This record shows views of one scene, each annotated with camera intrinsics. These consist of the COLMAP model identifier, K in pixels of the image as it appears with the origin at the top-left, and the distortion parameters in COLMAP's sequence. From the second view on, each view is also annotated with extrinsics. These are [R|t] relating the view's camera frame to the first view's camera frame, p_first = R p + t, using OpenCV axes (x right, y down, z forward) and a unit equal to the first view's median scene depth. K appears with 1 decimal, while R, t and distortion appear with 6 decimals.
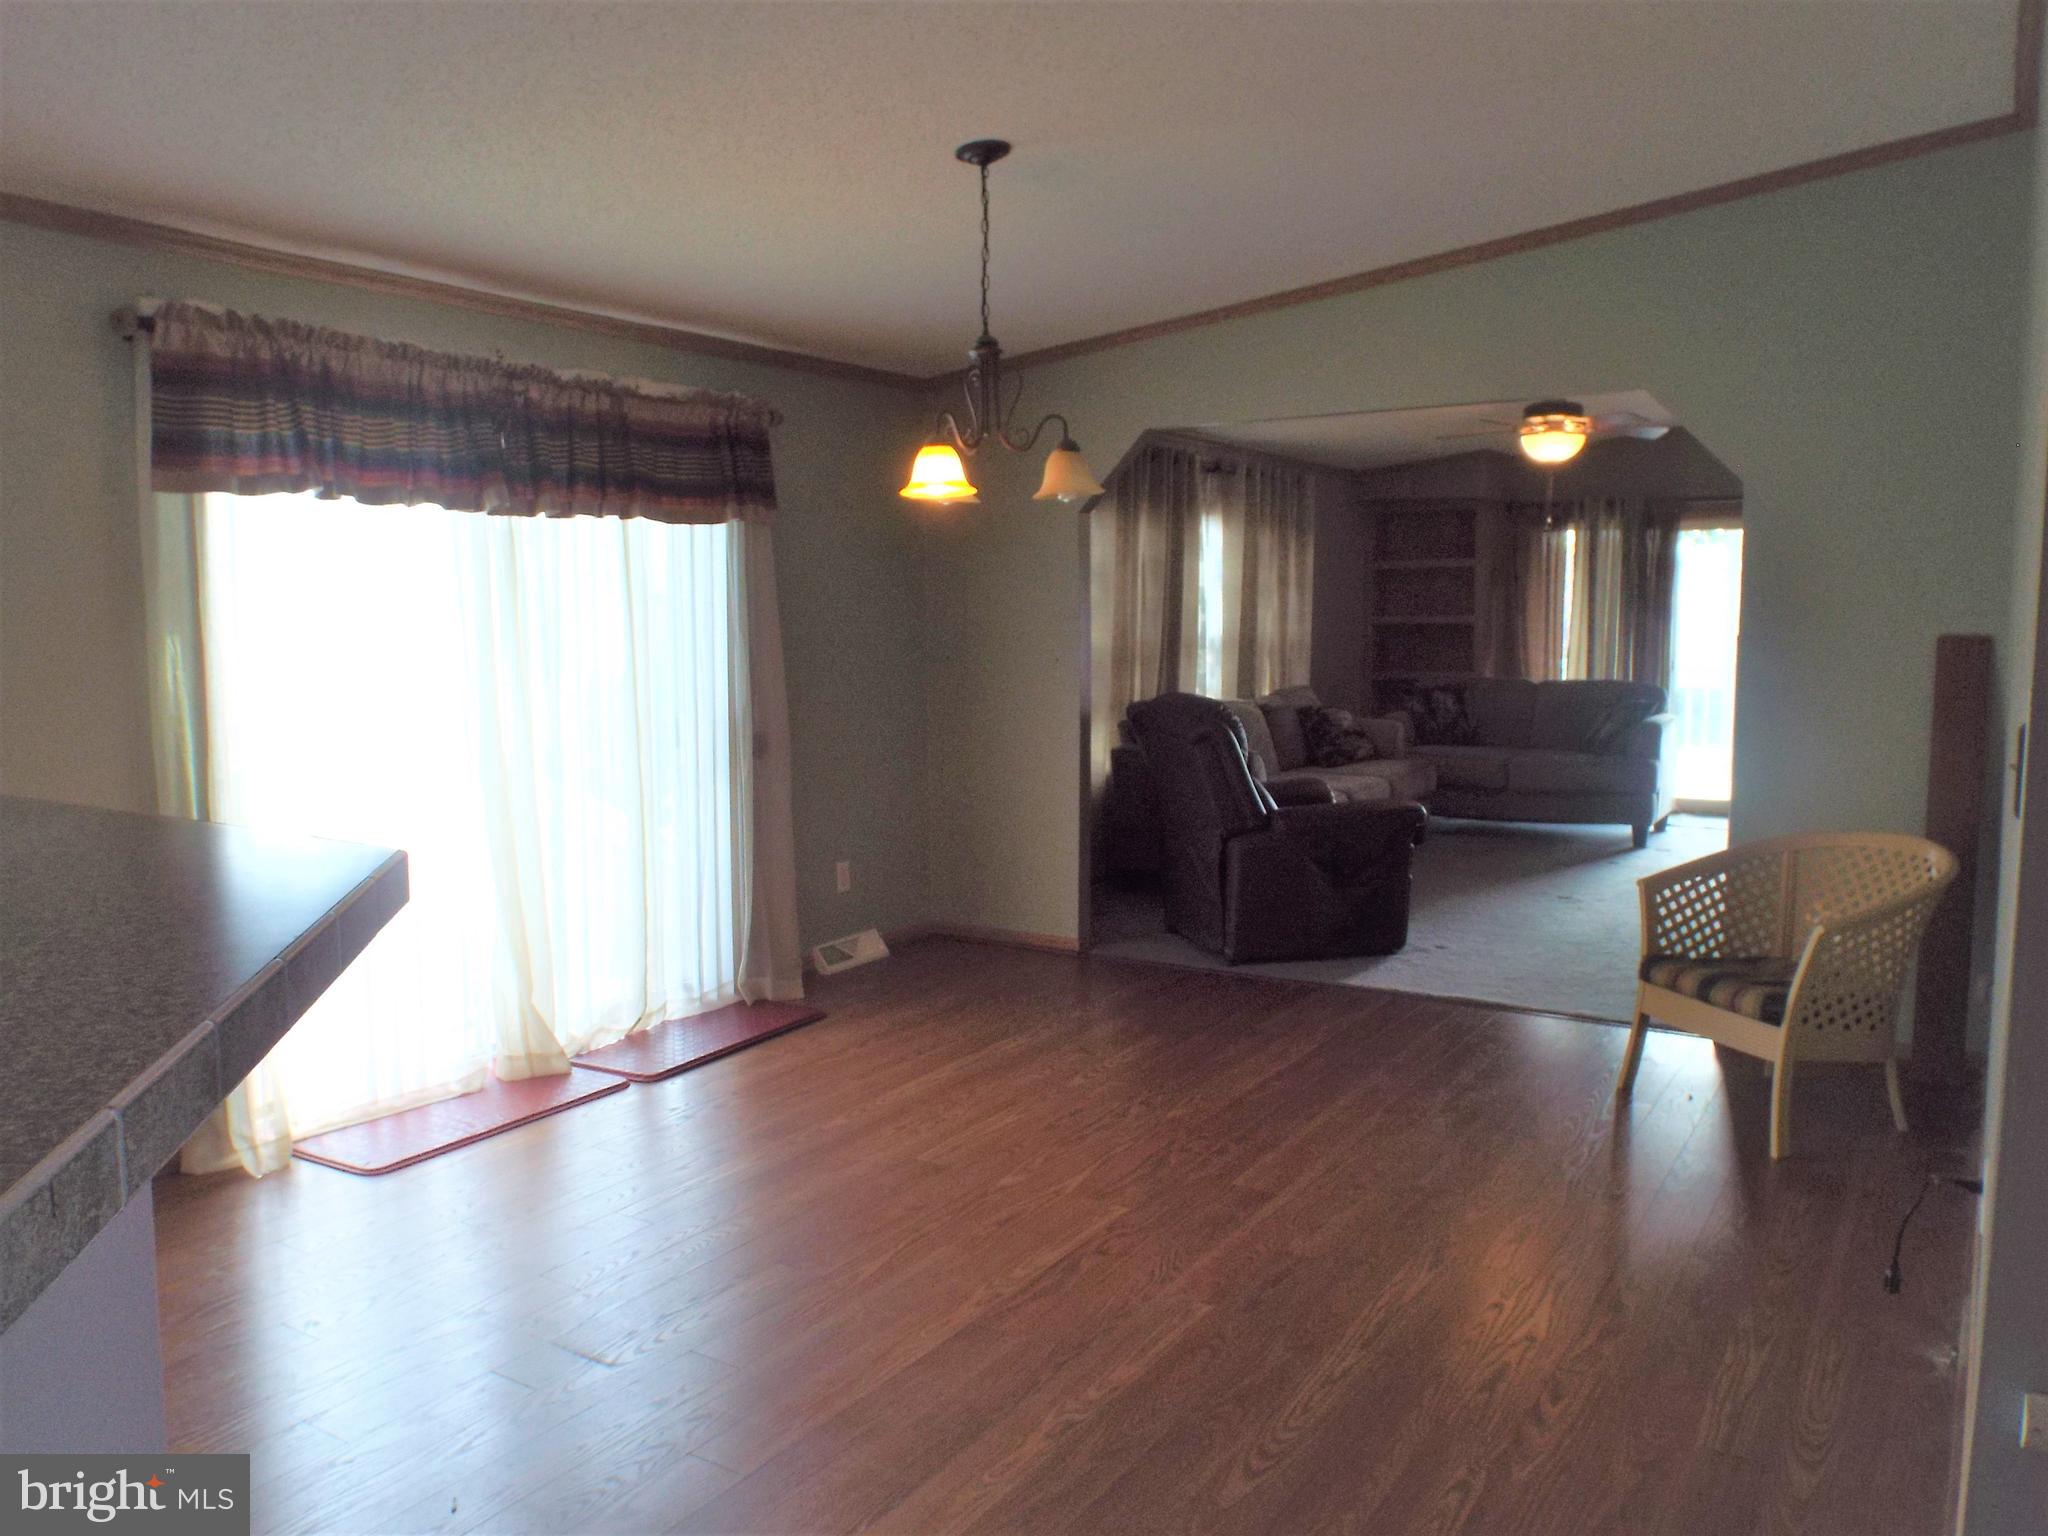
lens RADIAL K [[1534.6, 0, 1015.0], [0, 1534.6, 767.9], [0, 0, 1]] dist [-0.003206, -0.024860]
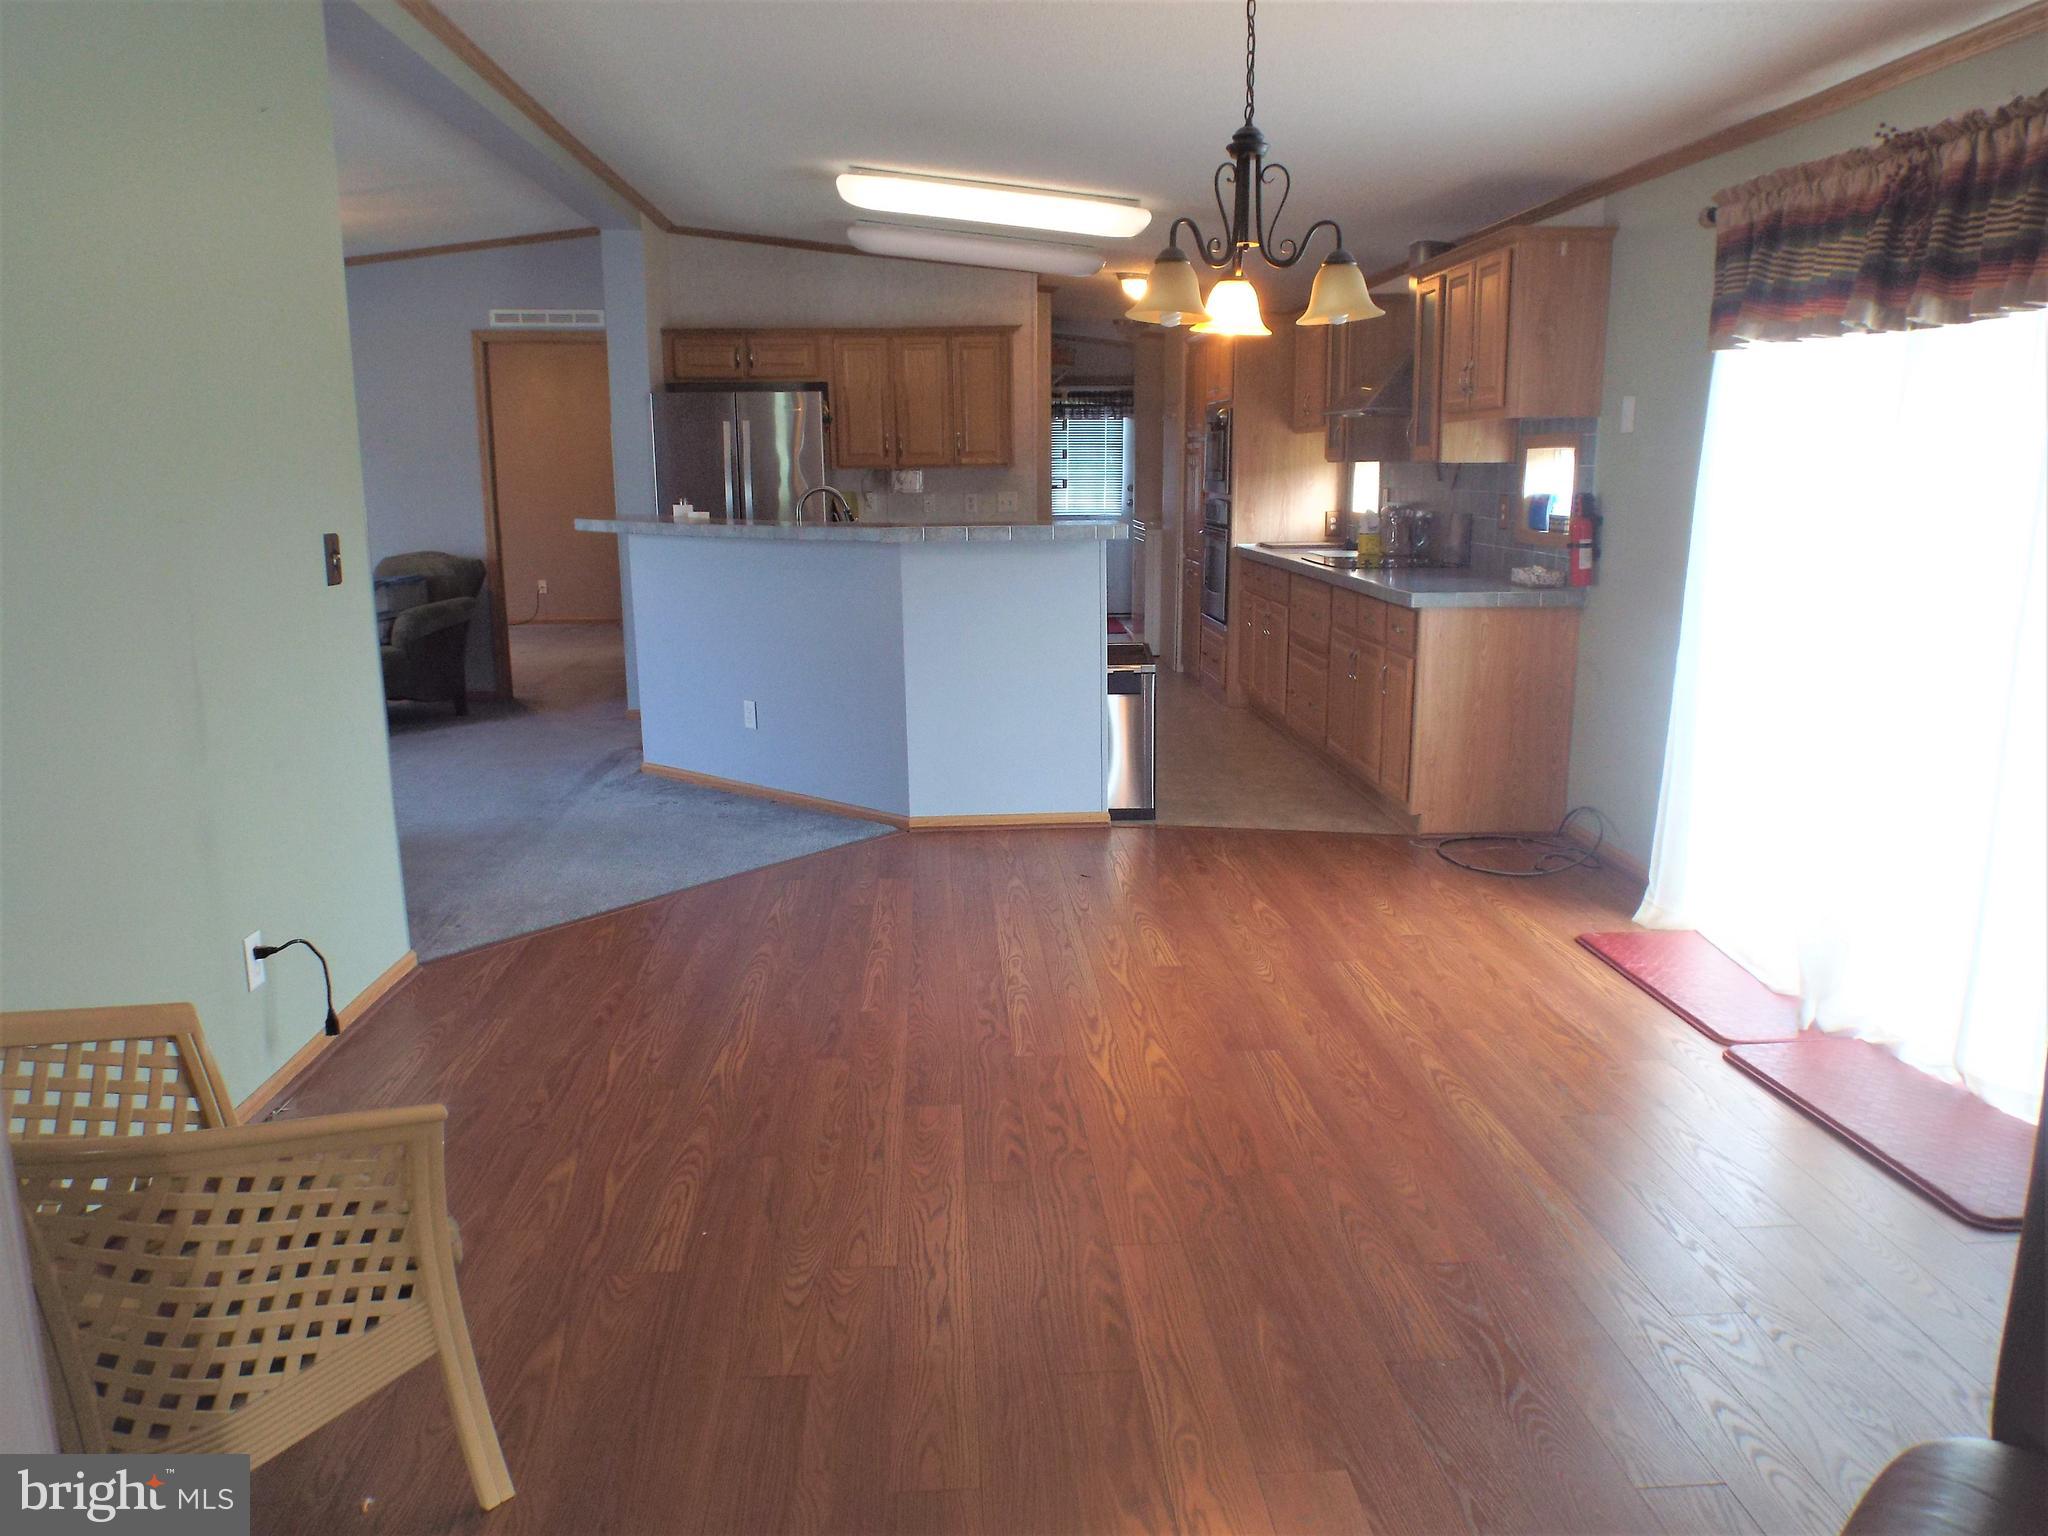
lens RADIAL K [[1534.6, 0, 1034.9], [0, 1534.6, 773.1], [0, 0, 1]] dist [-0.003206, -0.024860]
pose [[-0.806053, 0.125973, -0.578282, 0.539227], [-0.050386, 0.958932, 0.279126, -0.153090], [0.589695, 0.254127, -0.766602, 1.489898]]
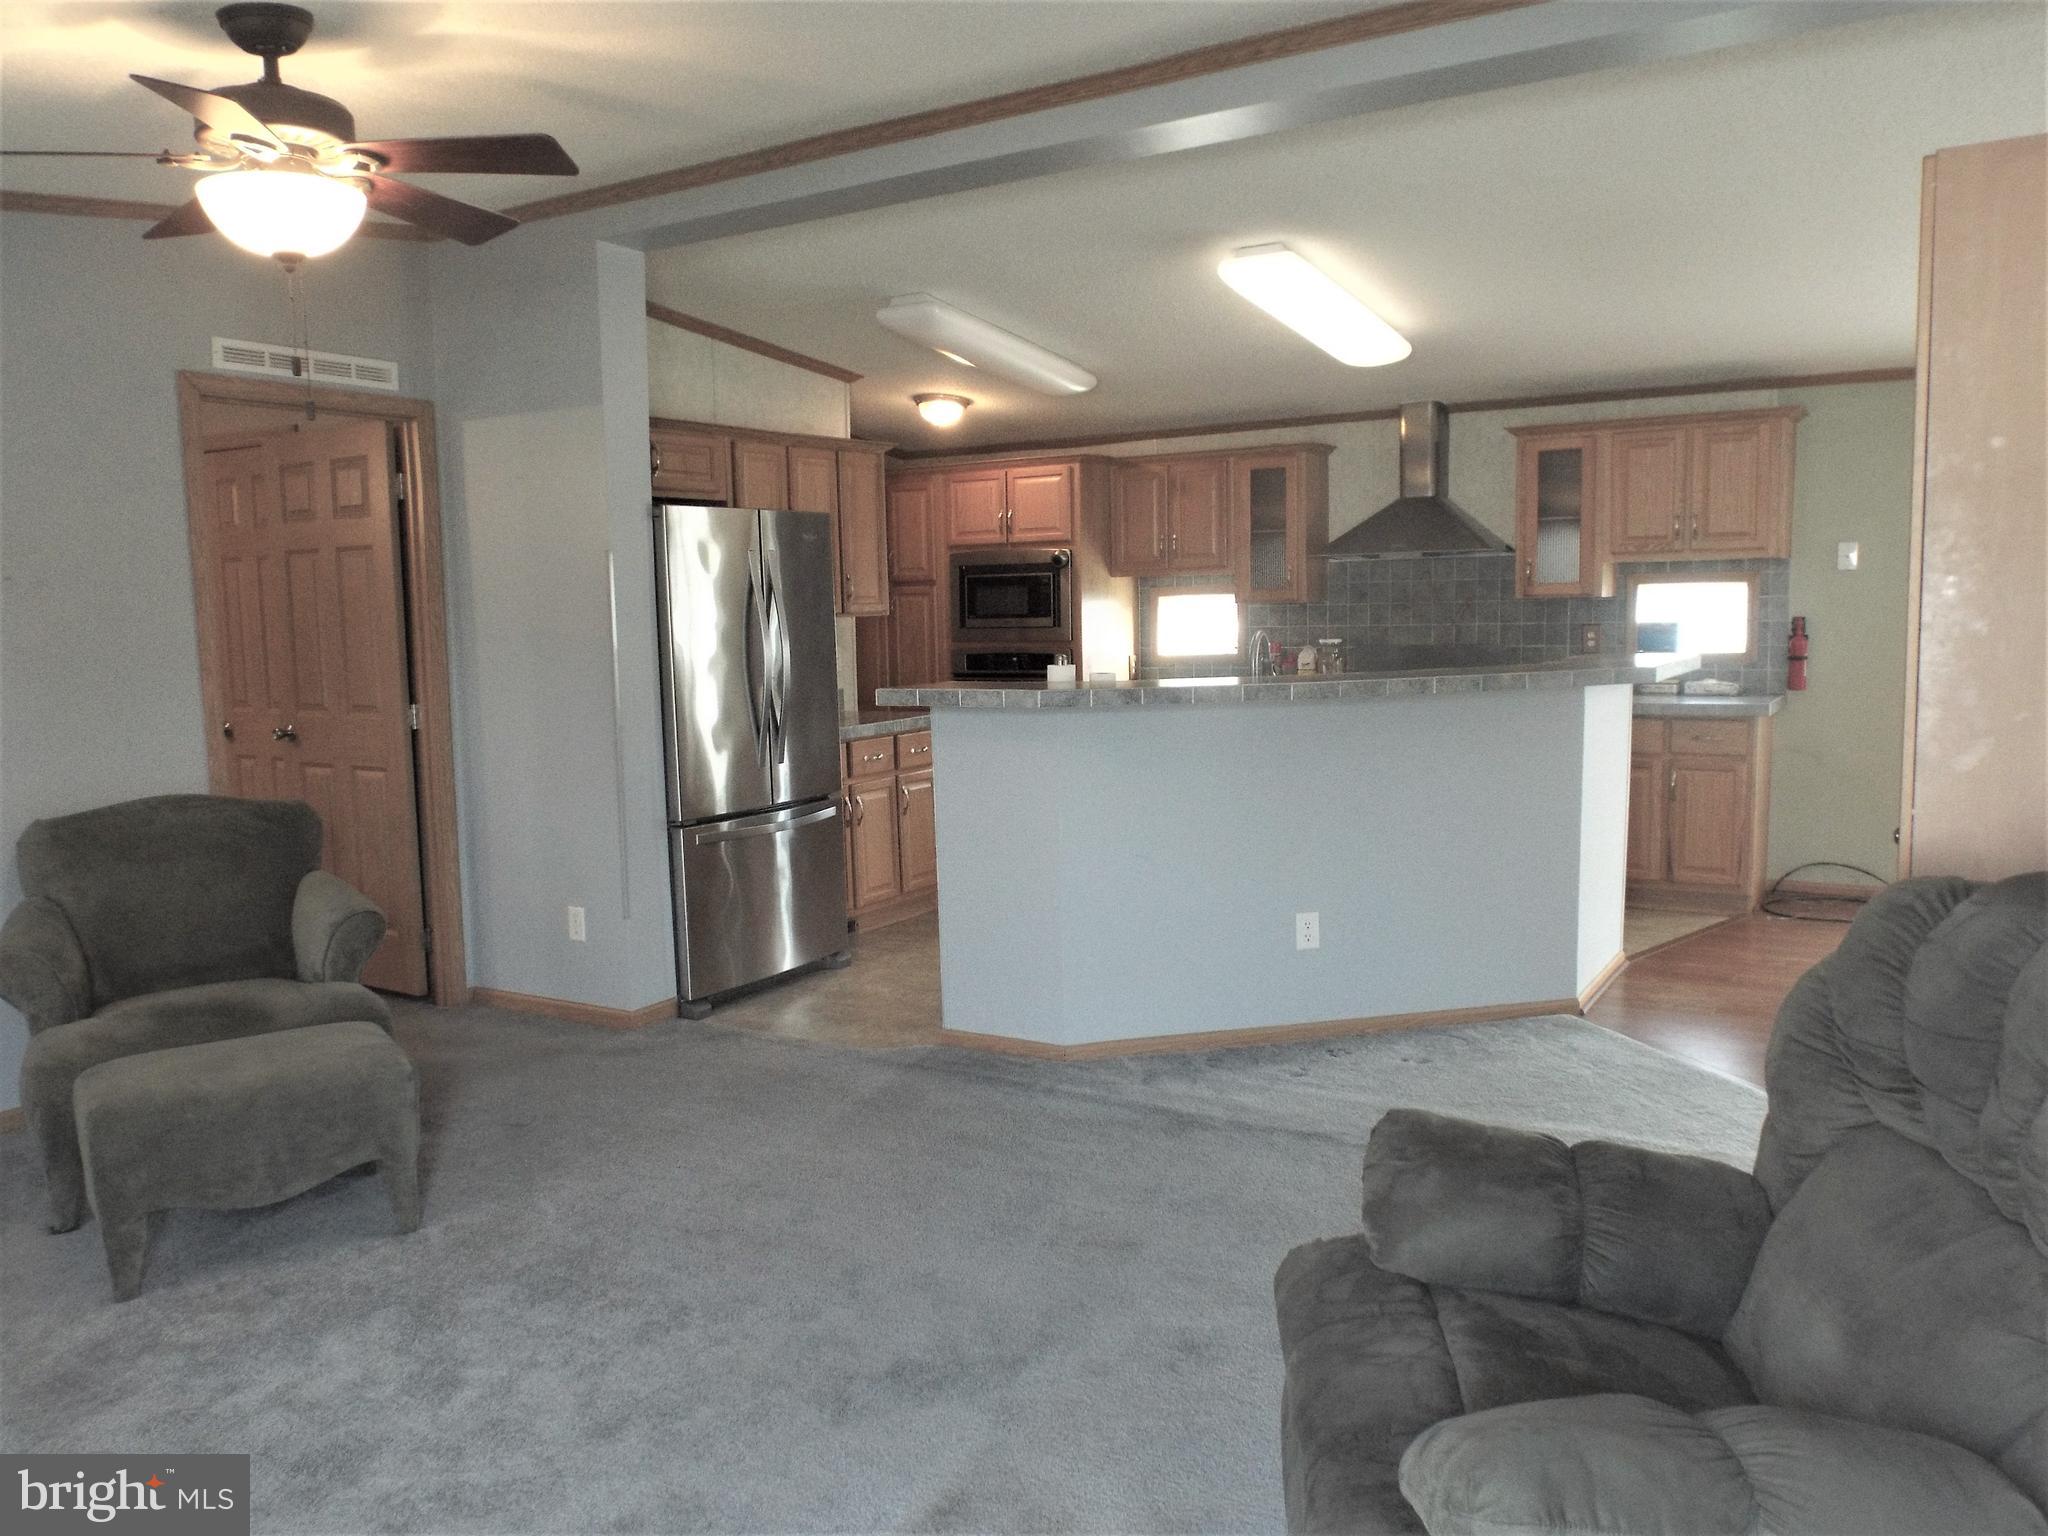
lens RADIAL K [[1534.6, 0, 1029.0], [0, 1534.6, 737.6], [0, 0, 1]] dist [-0.003206, -0.024860]
pose [[0.018823, 0.088444, -0.995903, 1.003395], [-0.078747, 0.993117, 0.086708, 0.009997], [0.996717, 0.076792, 0.025658, -0.143200]]
